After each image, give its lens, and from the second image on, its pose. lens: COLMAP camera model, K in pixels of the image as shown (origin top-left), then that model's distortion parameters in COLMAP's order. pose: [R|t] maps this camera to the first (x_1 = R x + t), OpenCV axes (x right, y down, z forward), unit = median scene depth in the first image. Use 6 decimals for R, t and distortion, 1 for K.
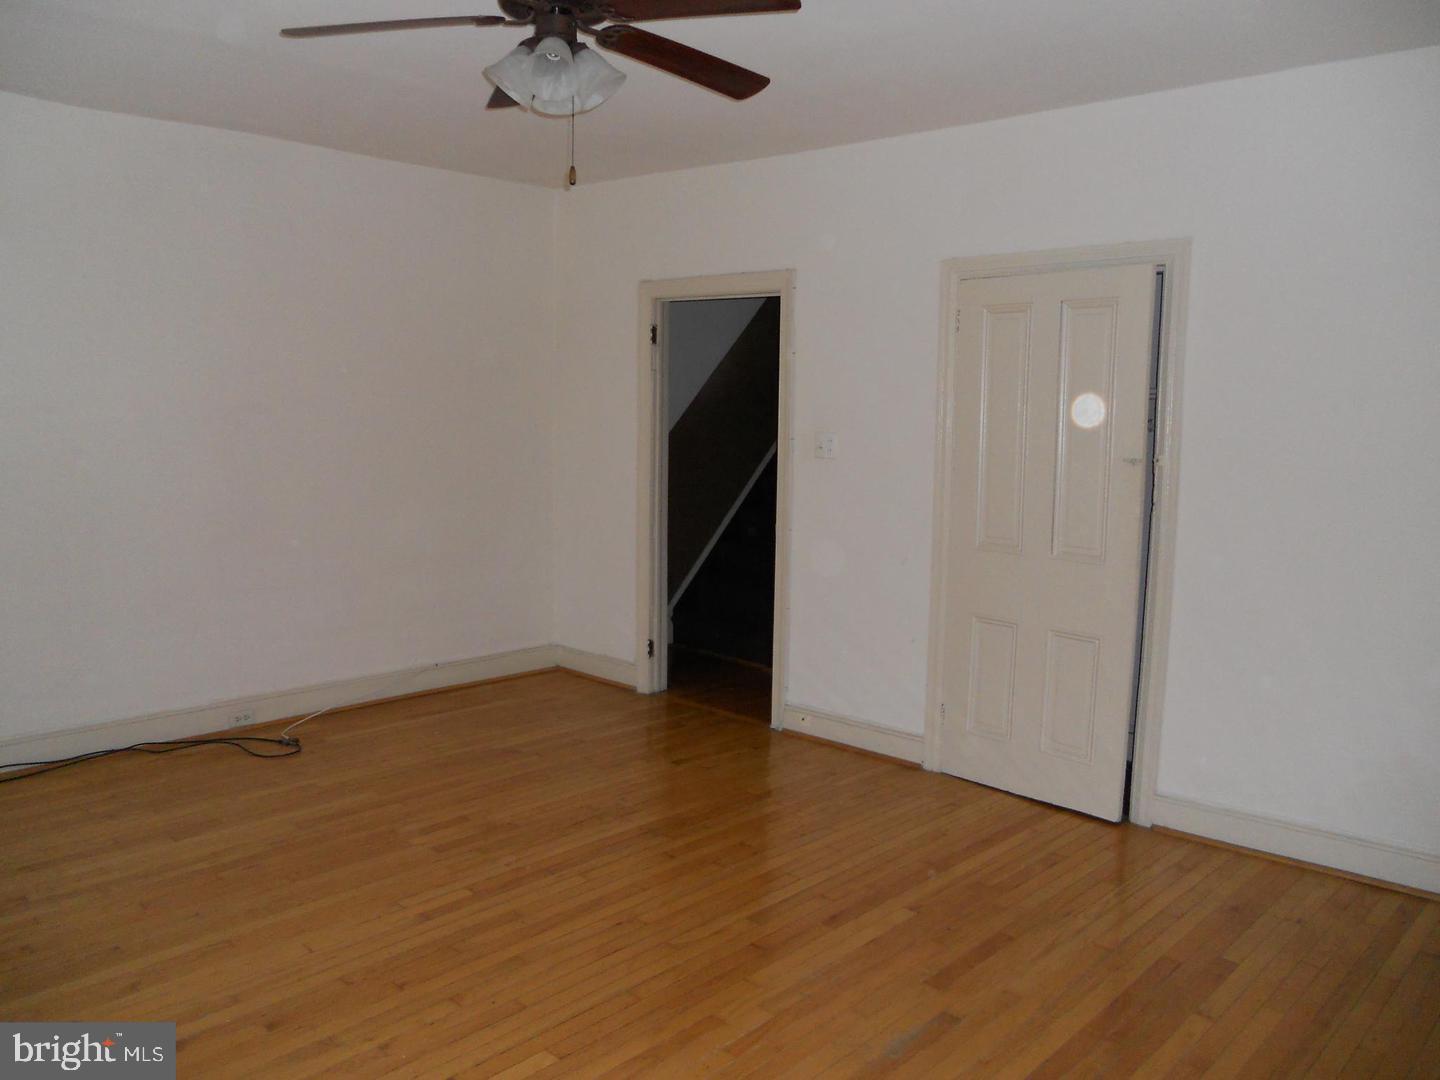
lens RADIAL K [[1077.6, 0, 718.2], [0, 1077.6, 545.5], [0, 0, 1]] dist [-0.042911, 0.009085]
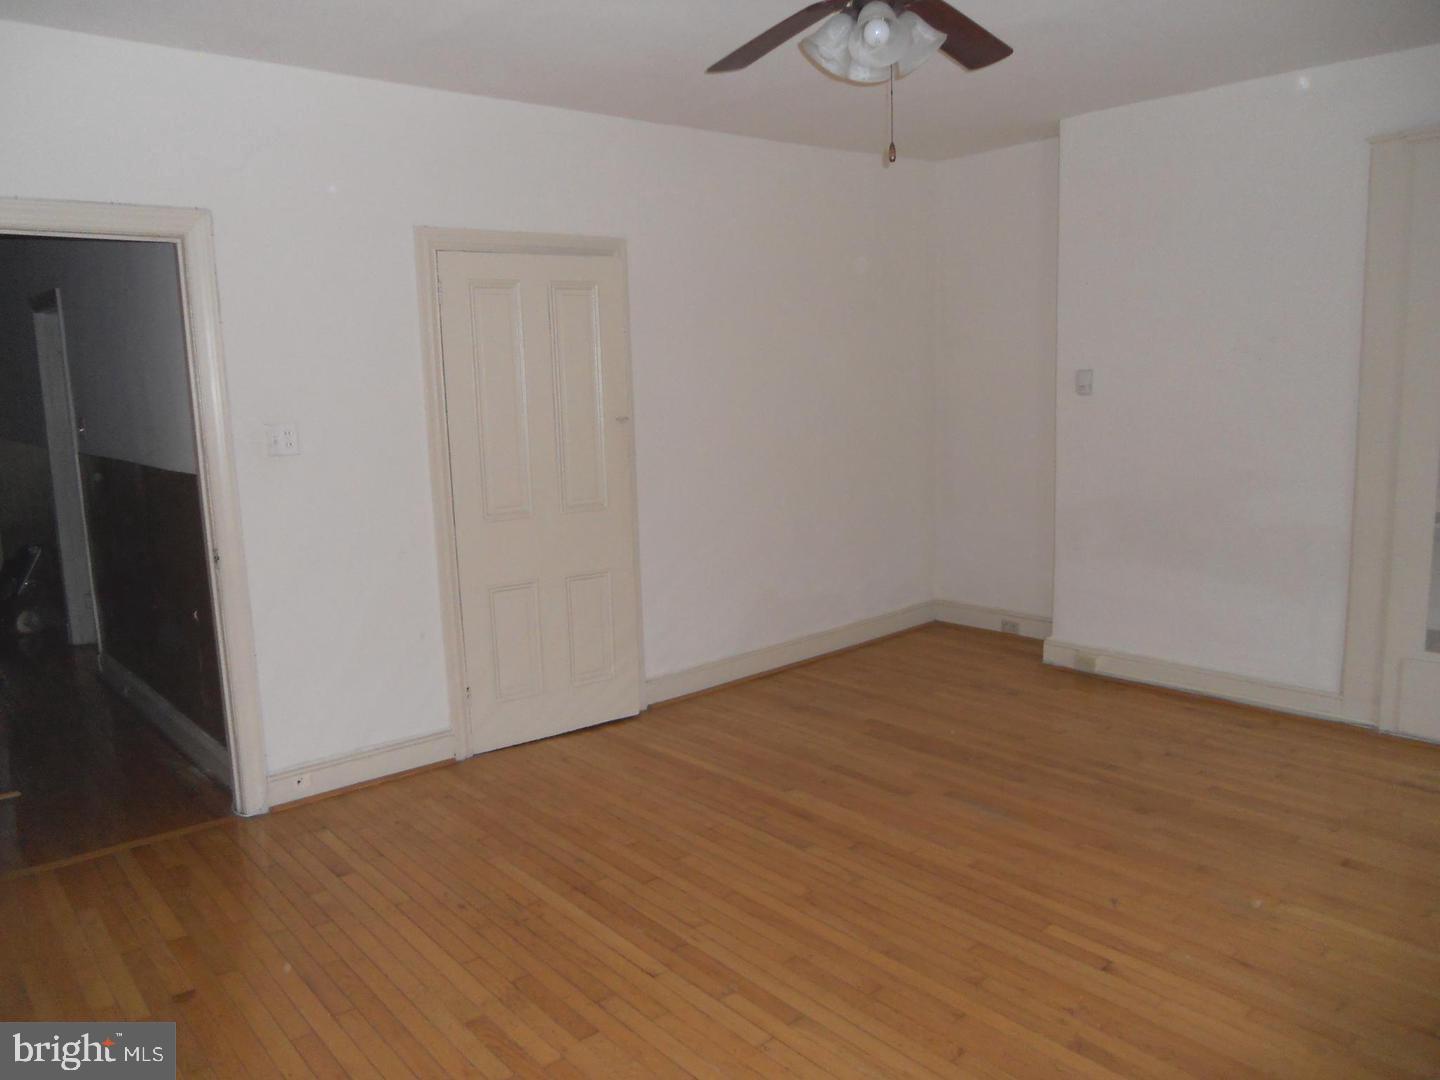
lens RADIAL K [[1077.6, 0, 733.2], [0, 1077.6, 536.4], [0, 0, 1]] dist [-0.042911, 0.009085]
pose [[0.110755, -0.164463, 0.980146, -0.827822], [0.149268, 0.977779, 0.147199, -0.111003], [-0.982574, 0.130001, 0.132843, 0.732944]]
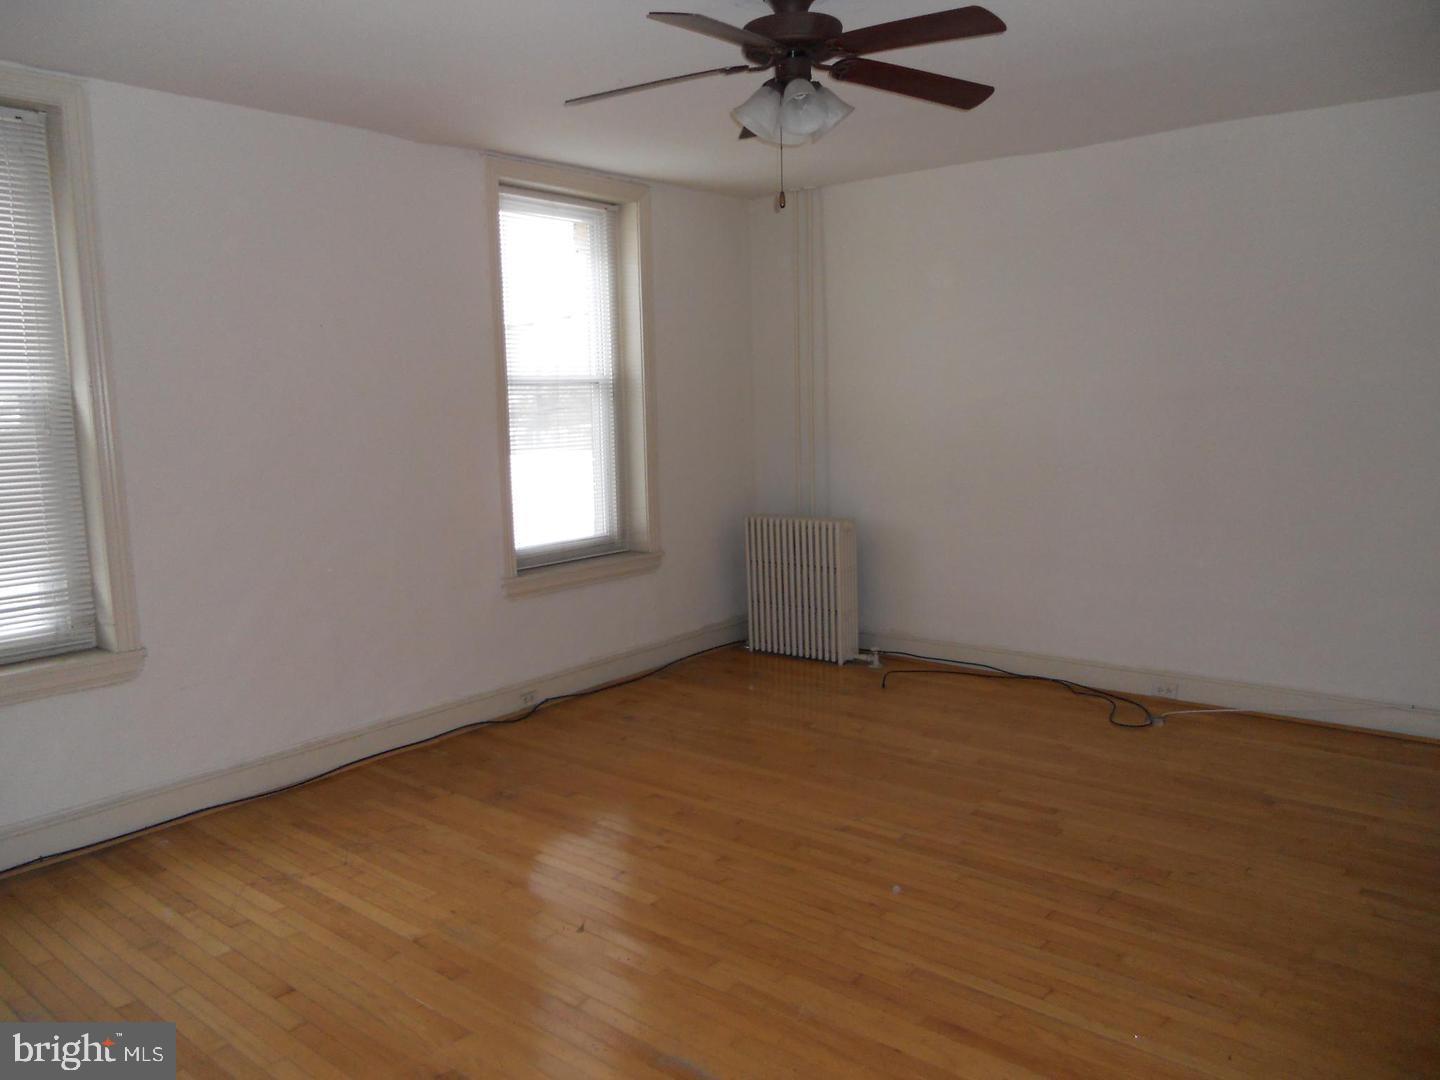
lens RADIAL K [[1077.6, 0, 707.0], [0, 1077.6, 536.4], [0, 0, 1]] dist [-0.042911, 0.009085]
pose [[0.029306, 0.103836, -0.994163, 0.722360], [-0.087979, 0.990998, 0.100912, -0.069016], [0.995691, 0.084508, 0.038177, 0.633408]]
